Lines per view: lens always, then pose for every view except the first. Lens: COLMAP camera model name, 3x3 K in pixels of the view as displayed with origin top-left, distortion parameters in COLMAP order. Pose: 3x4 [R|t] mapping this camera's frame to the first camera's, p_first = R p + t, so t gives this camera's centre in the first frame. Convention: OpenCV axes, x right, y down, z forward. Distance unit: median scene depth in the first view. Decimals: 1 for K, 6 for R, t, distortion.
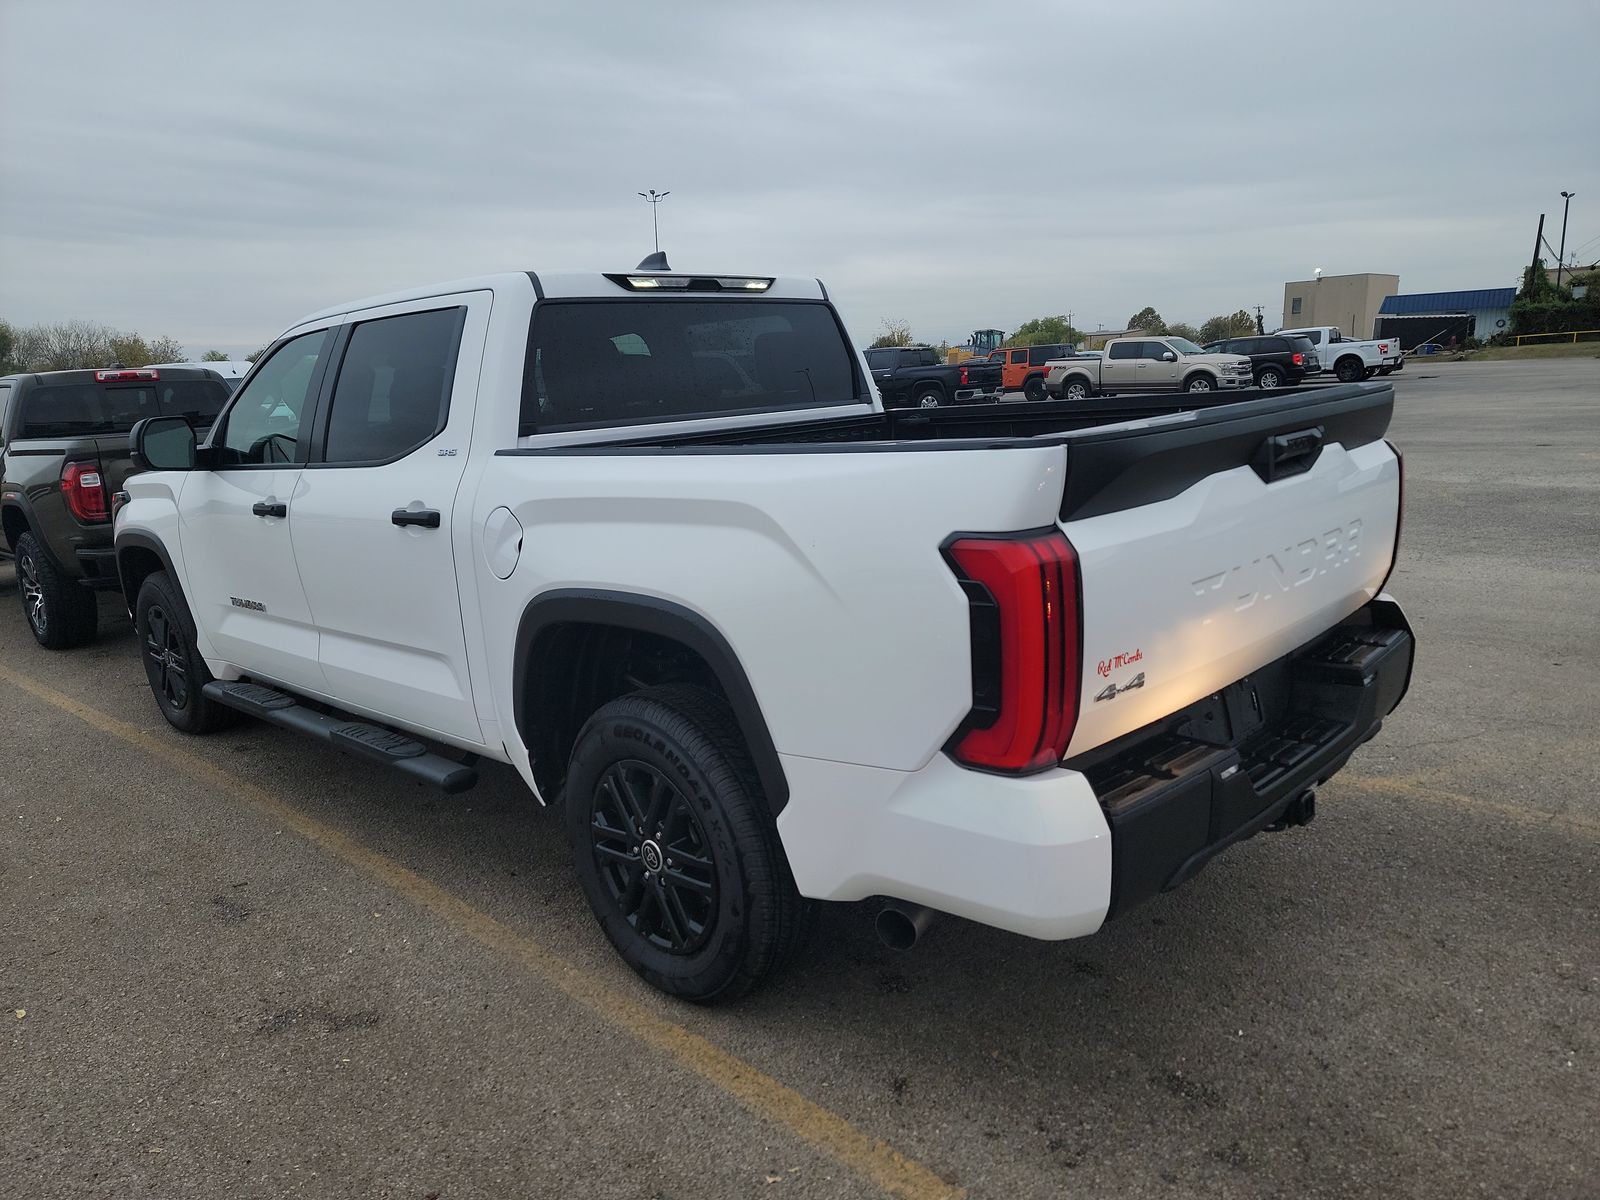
lens RADIAL K [[1143.5, 0, 813.1], [0, 1143.5, 604.9], [0, 0, 1]] dist [0.067158, -0.046911]
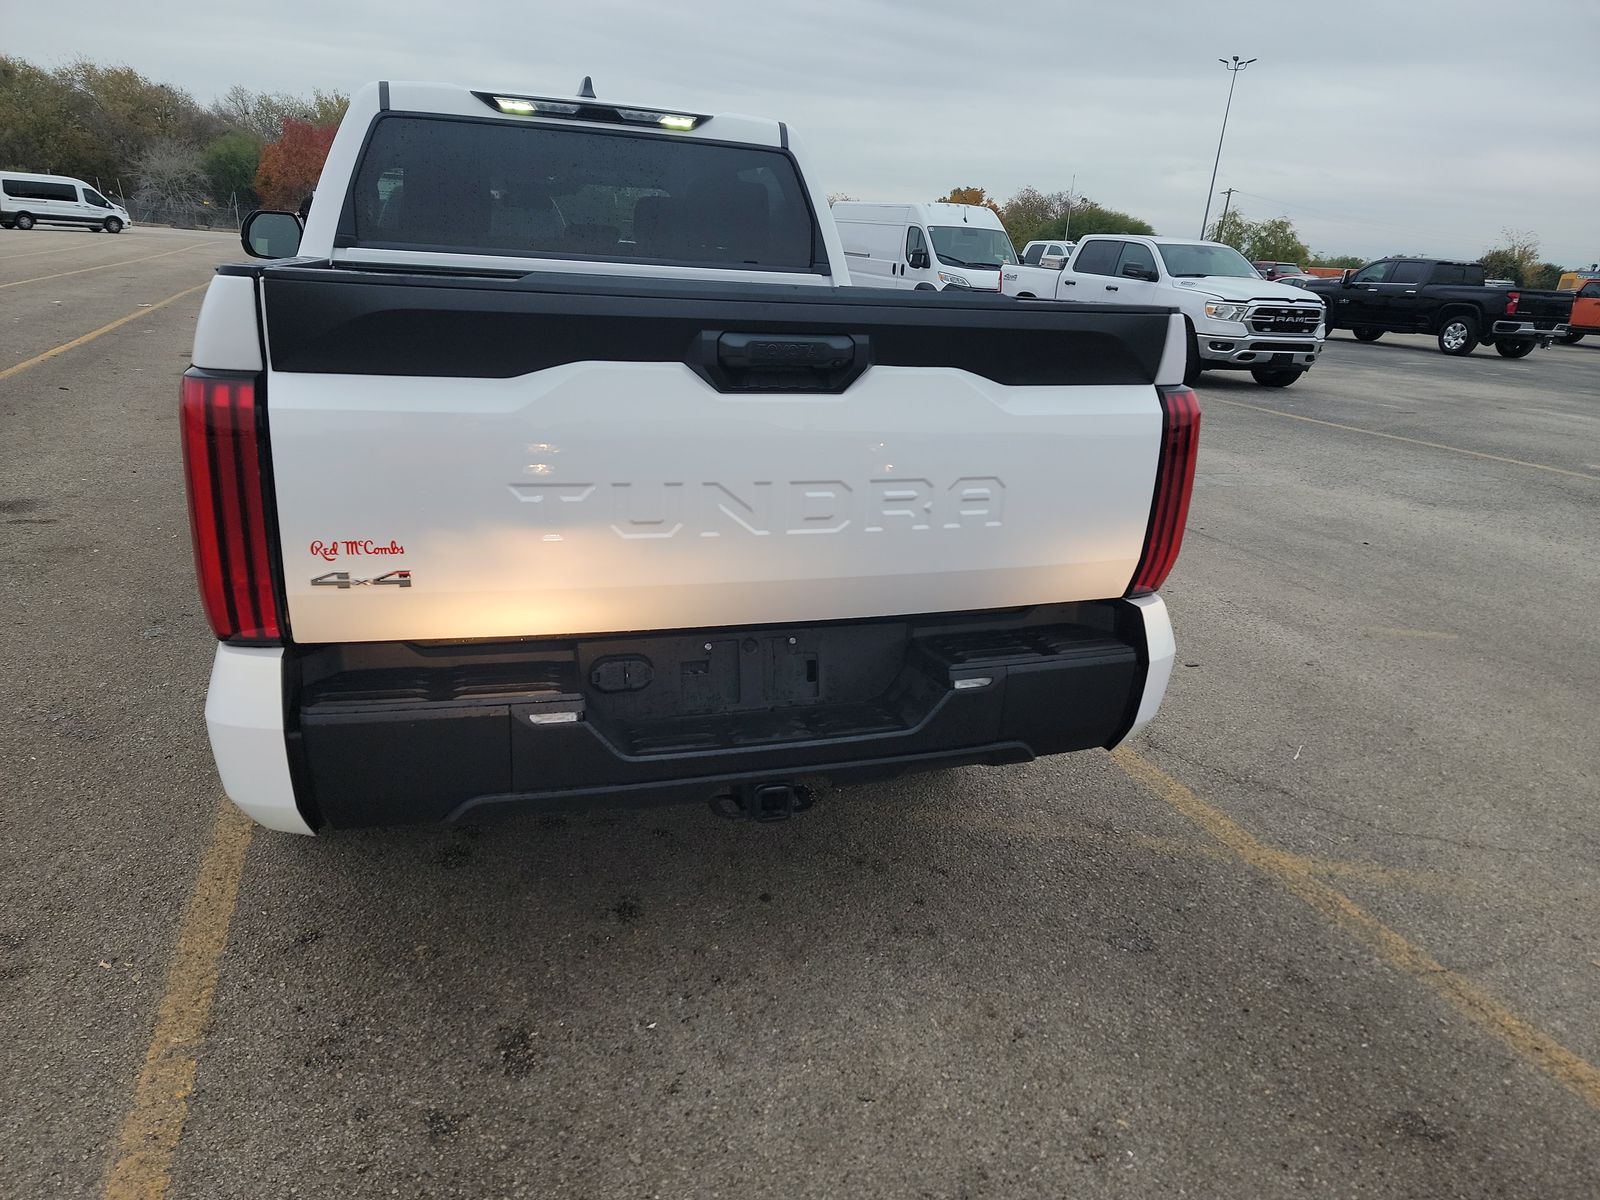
lens RADIAL K [[1143.5, 0, 796.6], [0, 1143.5, 617.0], [0, 0, 1]] dist [0.067158, -0.046911]
pose [[0.878844, 0.243447, -0.410324, 0.567134], [-0.198712, 0.968650, 0.149097, -0.058900], [0.433758, -0.049497, 0.899669, 0.218530]]
